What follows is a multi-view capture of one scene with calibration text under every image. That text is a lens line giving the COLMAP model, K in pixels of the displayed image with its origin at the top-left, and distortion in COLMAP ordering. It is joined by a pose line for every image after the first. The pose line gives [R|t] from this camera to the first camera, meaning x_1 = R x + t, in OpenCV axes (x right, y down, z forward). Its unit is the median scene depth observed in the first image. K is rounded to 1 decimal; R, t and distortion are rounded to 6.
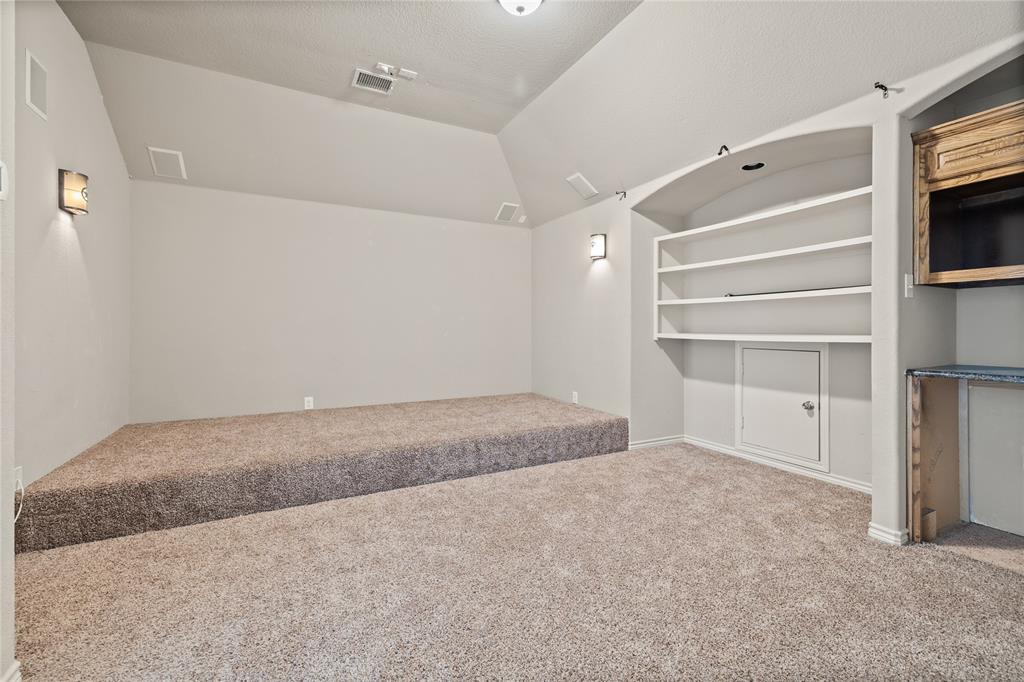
lens RADIAL K [[443.6, 0, 511.1], [0, 443.6, 331.3], [0, 0, 1]] dist [0.003082, 0.000475]
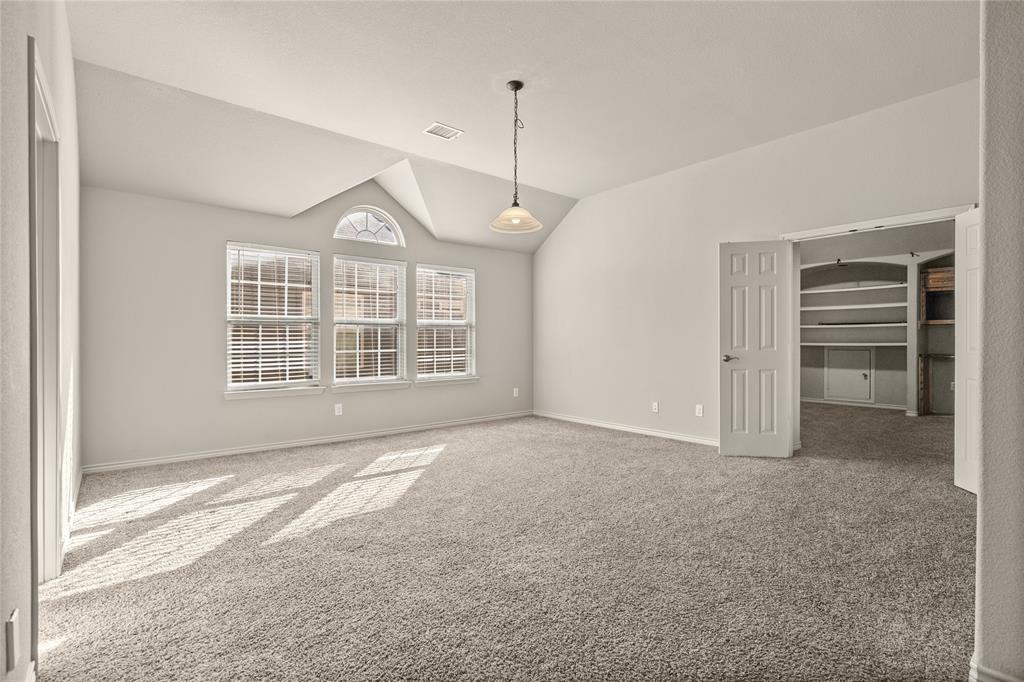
lens RADIAL K [[498.3, 0, 513.3], [0, 498.3, 345.1], [0, 0, 1]] dist [-0.001031, -0.000166]
pose [[0.980761, 0.003007, 0.195187, -2.136276], [-0.004502, 0.999964, 0.007216, 0.012691], [-0.195158, -0.007956, 0.980739, -1.512745]]
